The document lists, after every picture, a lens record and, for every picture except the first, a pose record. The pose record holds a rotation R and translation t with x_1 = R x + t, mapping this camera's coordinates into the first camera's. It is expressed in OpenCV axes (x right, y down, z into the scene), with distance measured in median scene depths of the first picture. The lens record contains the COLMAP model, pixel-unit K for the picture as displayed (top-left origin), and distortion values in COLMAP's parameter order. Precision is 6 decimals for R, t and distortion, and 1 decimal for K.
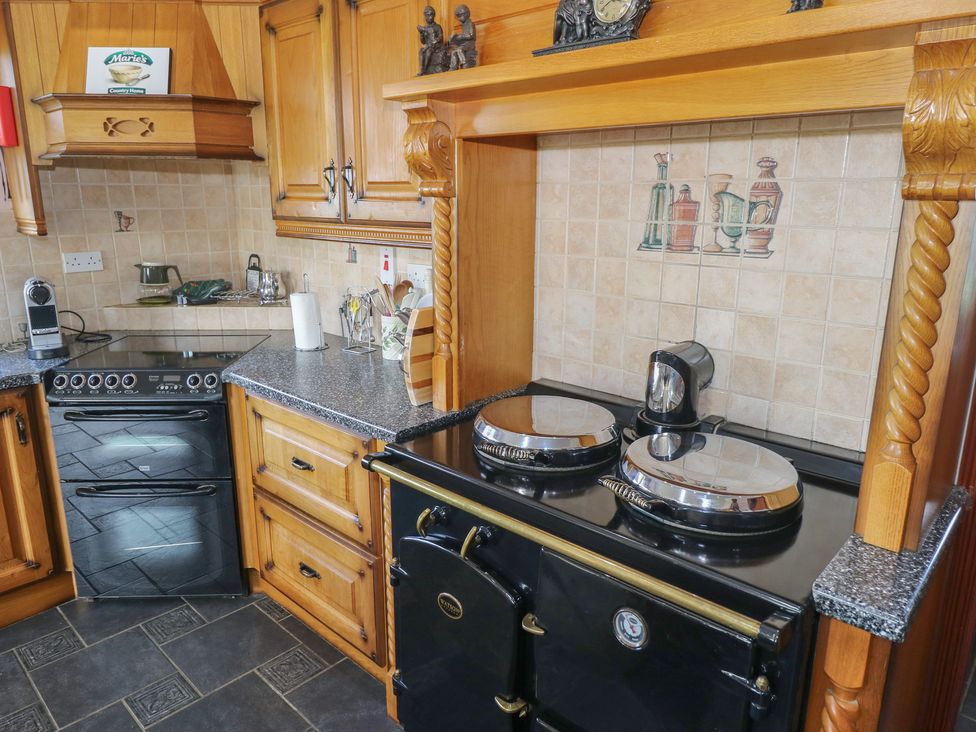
lens RADIAL K [[658.5, 0, 488.9], [0, 658.5, 353.2], [0, 0, 1]] dist [0.007436, -0.004411]
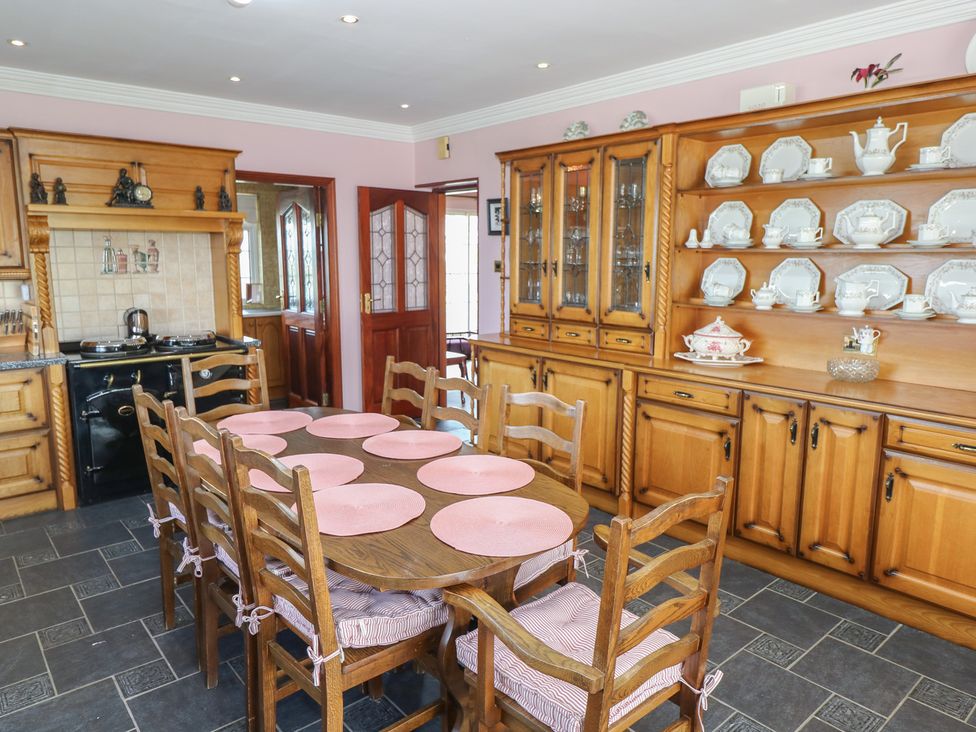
lens RADIAL K [[658.5, 0, 488.9], [0, 658.5, 353.2], [0, 0, 1]] dist [0.007436, -0.004411]
pose [[0.116884, -0.155905, 0.980832, -2.216590], [0.233286, 0.964279, 0.125473, 0.163854], [-0.965358, 0.214148, 0.149079, -0.739701]]
